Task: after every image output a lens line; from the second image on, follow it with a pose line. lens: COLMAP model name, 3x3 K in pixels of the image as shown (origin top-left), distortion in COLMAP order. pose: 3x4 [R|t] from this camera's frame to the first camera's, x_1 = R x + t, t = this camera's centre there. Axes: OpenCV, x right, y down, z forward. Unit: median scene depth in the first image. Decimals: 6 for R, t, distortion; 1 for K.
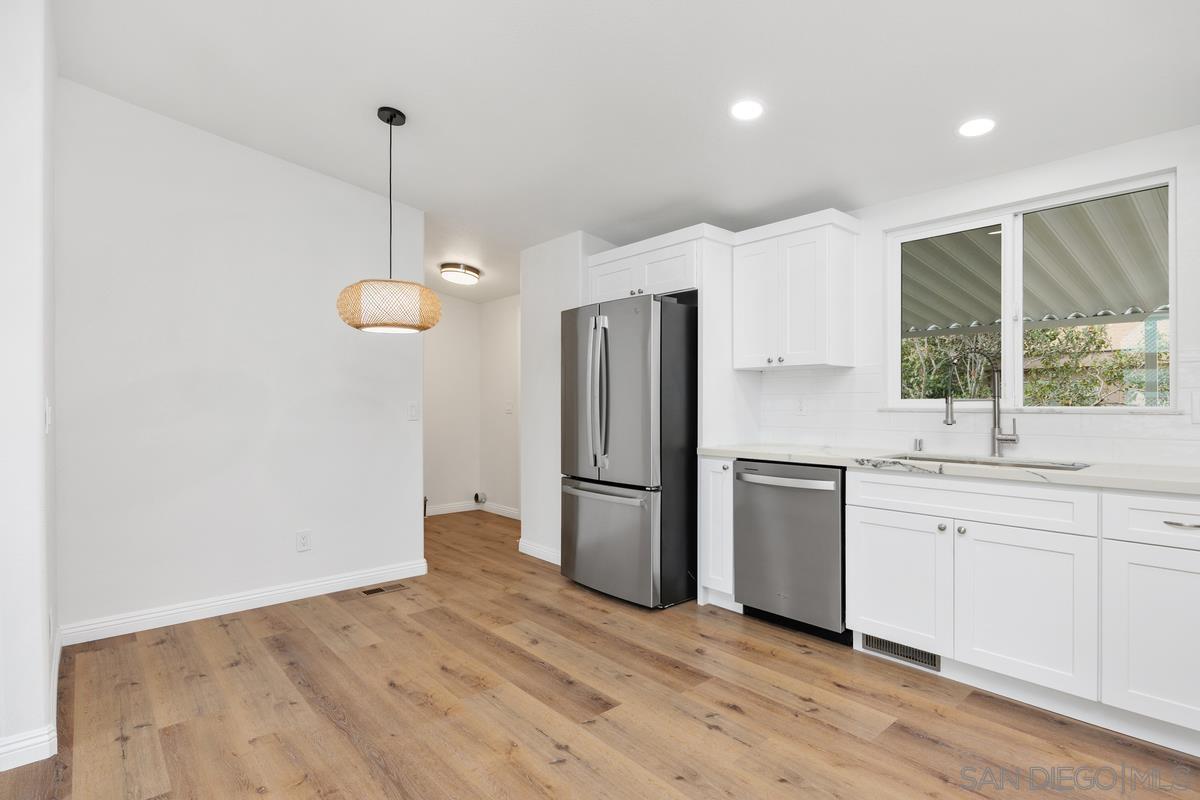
lens RADIAL K [[592.7, 0, 596.1], [0, 592.7, 405.6], [0, 0, 1]] dist [-0.003292, -0.000308]
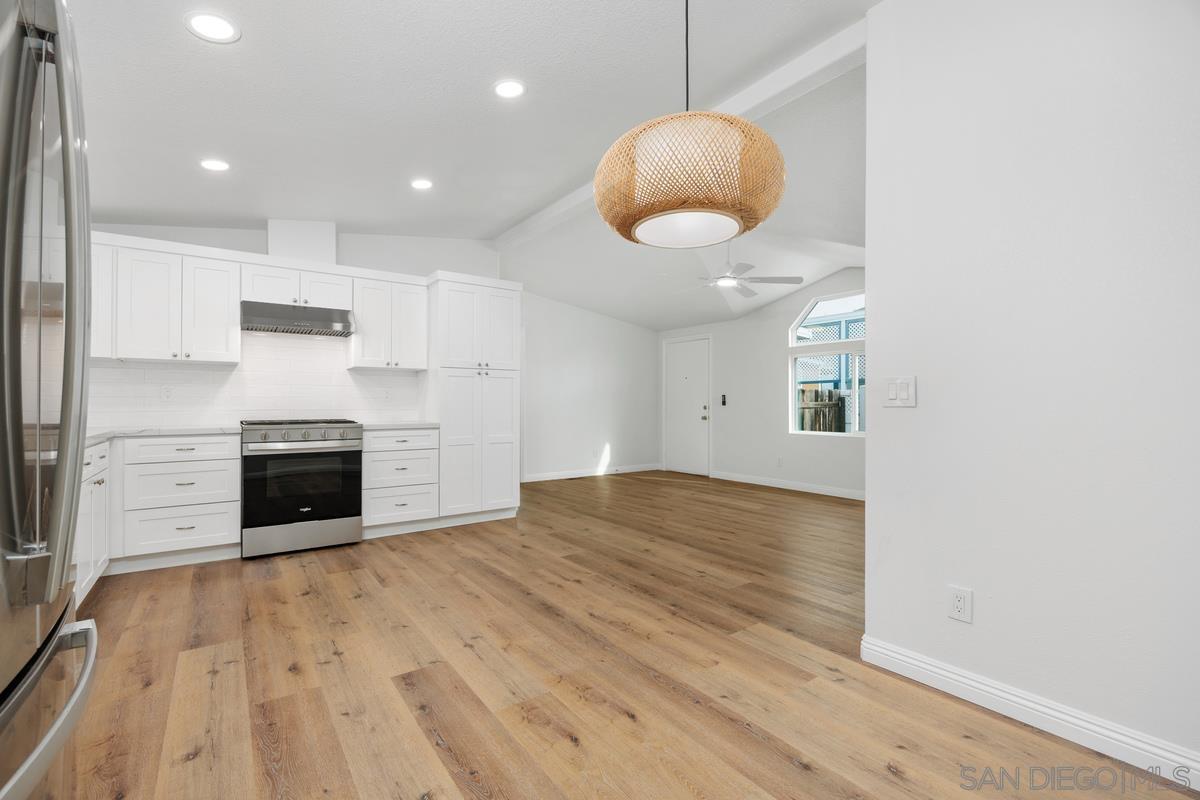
lens RADIAL K [[524.9, 0, 594.1], [0, 524.9, 398.8], [0, 0, 1]] dist [-0.012735, 0.000740]
pose [[-0.995323, 0.001291, 0.096599, -0.326730], [0.000991, 0.999995, -0.003153, 0.025420], [-0.096602, -0.003043, -0.995318, 1.559551]]
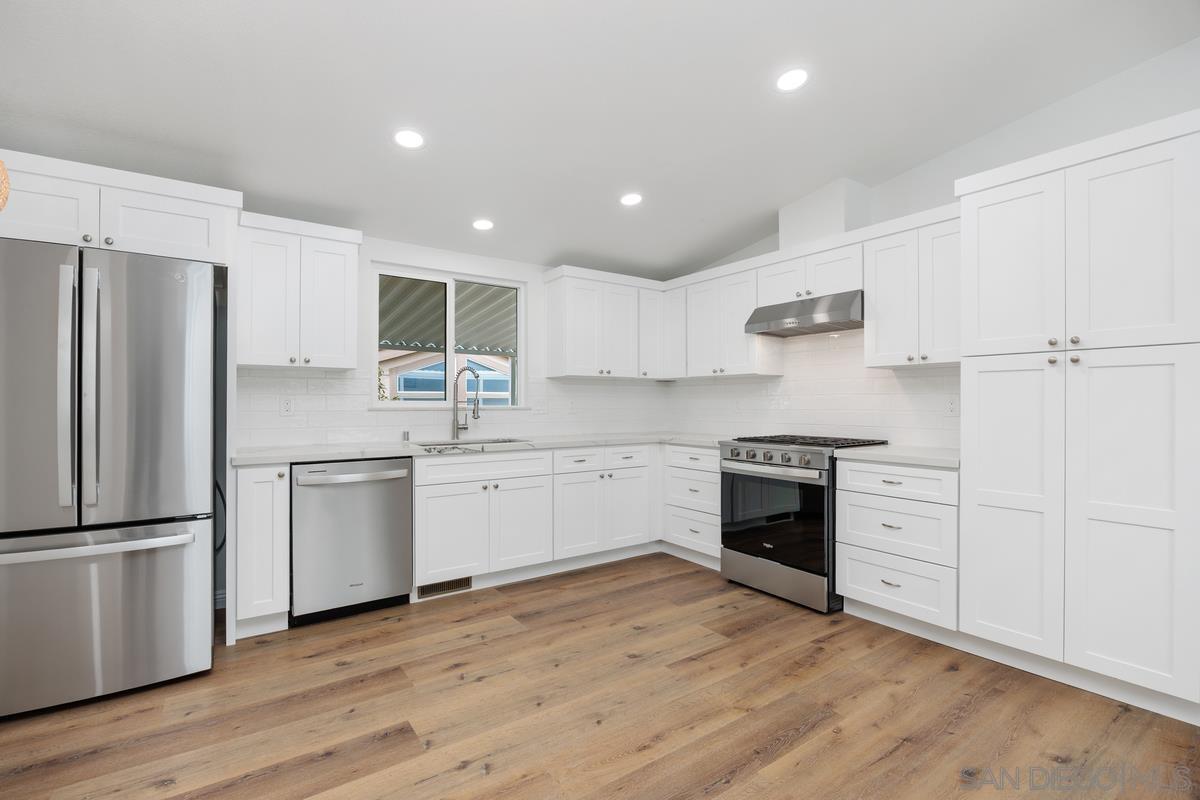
lens RADIAL K [[538.2, 0, 599.5], [0, 538.2, 404.0], [0, 0, 1]] dist [-0.013272, -0.000698]
pose [[0.105385, -0.001073, 0.994431, -0.652080], [0.005031, 0.999987, 0.000546, -0.002604], [-0.994419, 0.004946, 0.105389, 0.505200]]
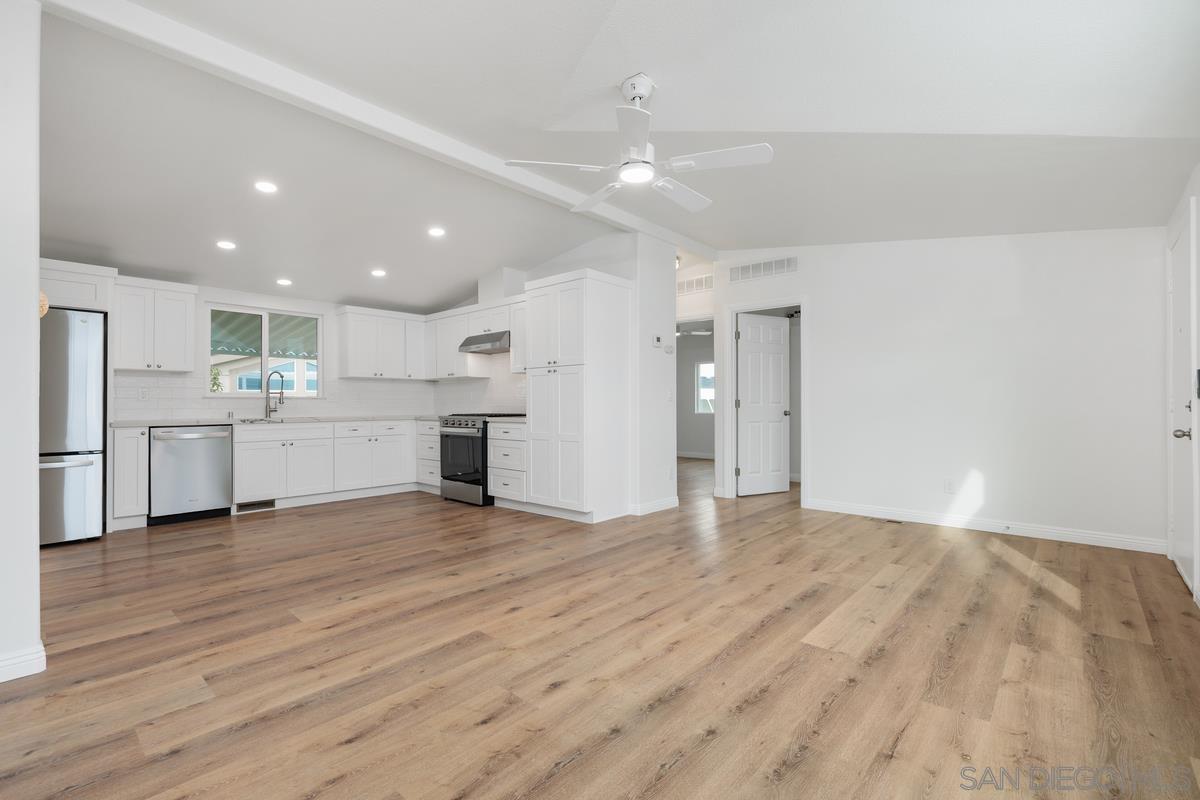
lens RADIAL K [[524.9, 0, 598.9], [0, 524.9, 401.6], [0, 0, 1]] dist [-0.012735, 0.000740]
pose [[-0.126447, 0.007092, 0.991948, -1.533817], [0.009691, 0.999936, -0.005913, 0.048998], [-0.991926, 0.008865, -0.126508, -0.020639]]
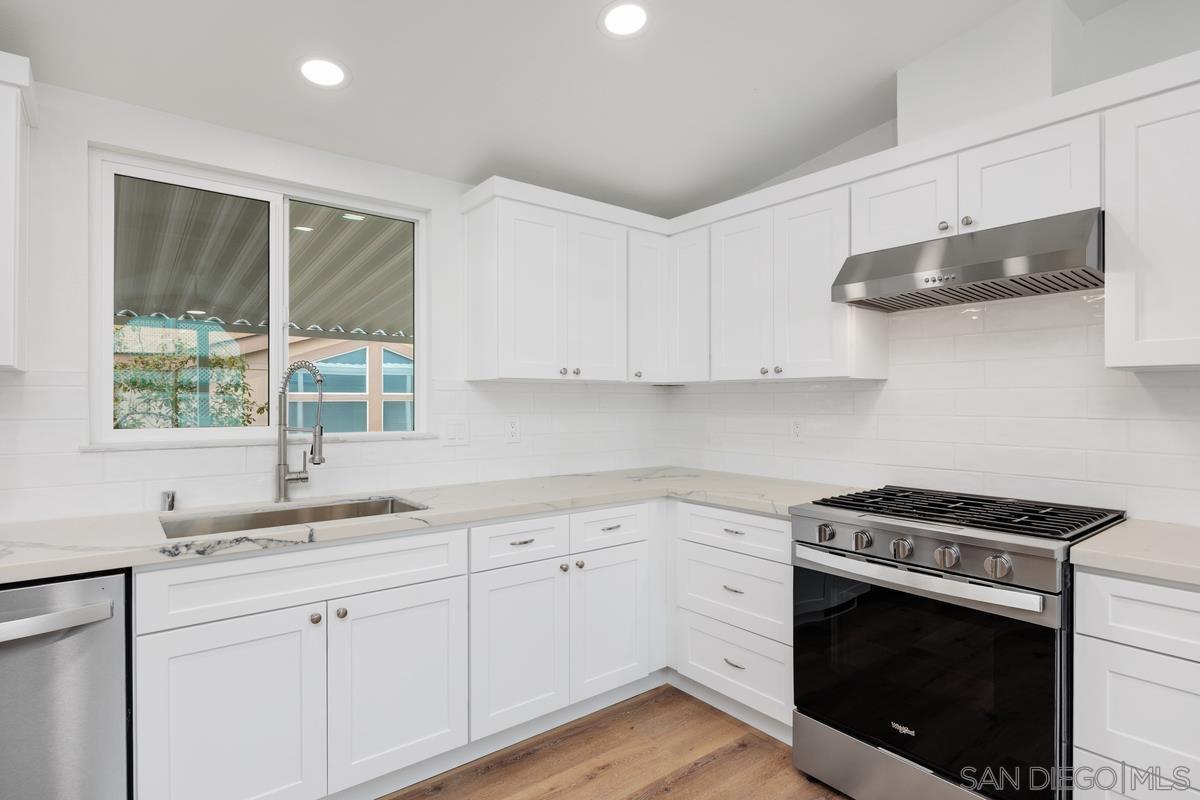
lens RADIAL K [[621.1, 0, 599.8], [0, 621.1, 401.7], [0, 0, 1]] dist [0.001432, -0.000258]
pose [[0.045350, -0.000888, 0.998971, -0.122682], [0.004538, 0.999989, 0.000683, -0.044814], [-0.998961, 0.004503, 0.045354, 0.558104]]
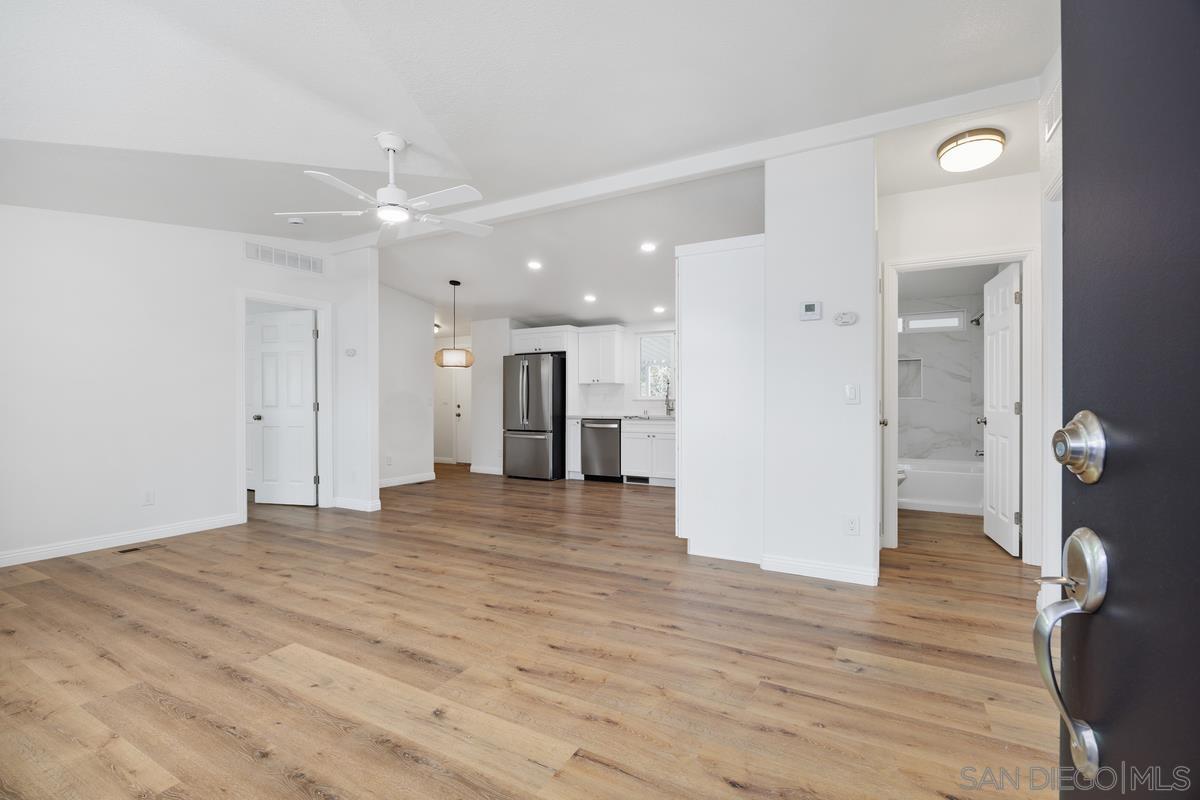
lens RADIAL K [[538.2, 0, 607.3], [0, 538.2, 403.3], [0, 0, 1]] dist [-0.013272, -0.000698]
pose [[0.935421, -0.000105, 0.353534, -0.575267], [0.001615, 0.999991, -0.003976, 0.037654], [-0.353531, 0.004290, 0.935413, -1.449523]]
